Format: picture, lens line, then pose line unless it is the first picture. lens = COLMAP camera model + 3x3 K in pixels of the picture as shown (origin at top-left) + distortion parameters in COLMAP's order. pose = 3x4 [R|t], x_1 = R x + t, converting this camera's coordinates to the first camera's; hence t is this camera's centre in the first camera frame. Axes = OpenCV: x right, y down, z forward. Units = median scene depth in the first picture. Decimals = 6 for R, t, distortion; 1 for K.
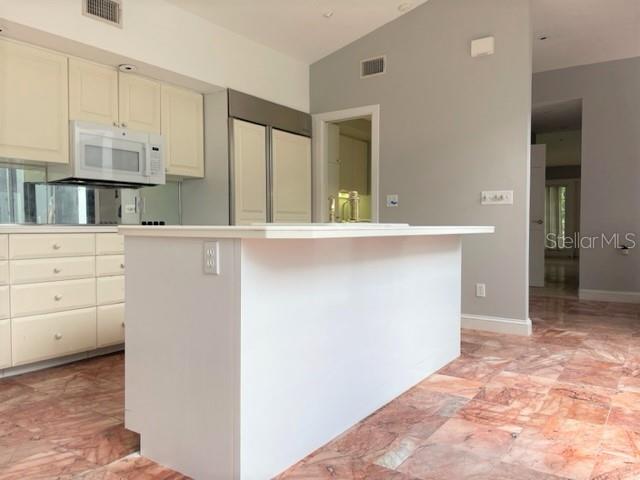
lens RADIAL K [[483.9, 0, 317.4], [0, 483.9, 238.5], [0, 0, 1]] dist [-0.000220, -0.037514]
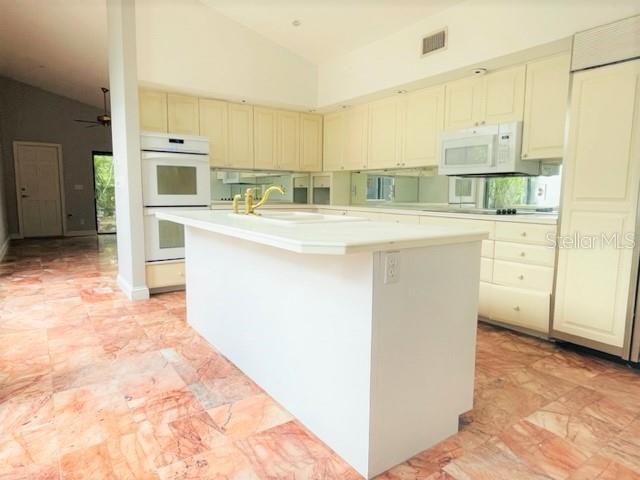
lens RADIAL K [[403.5, 0, 315.7], [0, 403.5, 240.3], [0, 0, 1]] dist [-0.000719, 0.000493]
pose [[-0.336441, 0.110030, -0.935255, 1.039270], [-0.041837, 0.990424, 0.131570, -0.119607], [0.940775, 0.083394, -0.328615, 1.572362]]
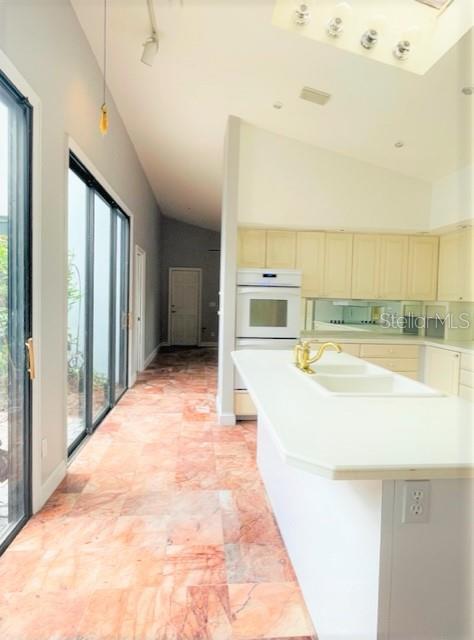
lens RADIAL K [[403.5, 0, 233.2], [0, 403.5, 317.7], [0, 0, 1]] dist [-0.000719, 0.000493]
pose [[-0.761480, 0.017786, -0.647944, 0.862030], [-0.044005, 0.995899, 0.079053, -0.237028], [0.646693, 0.088711, -0.757574, 1.676044]]
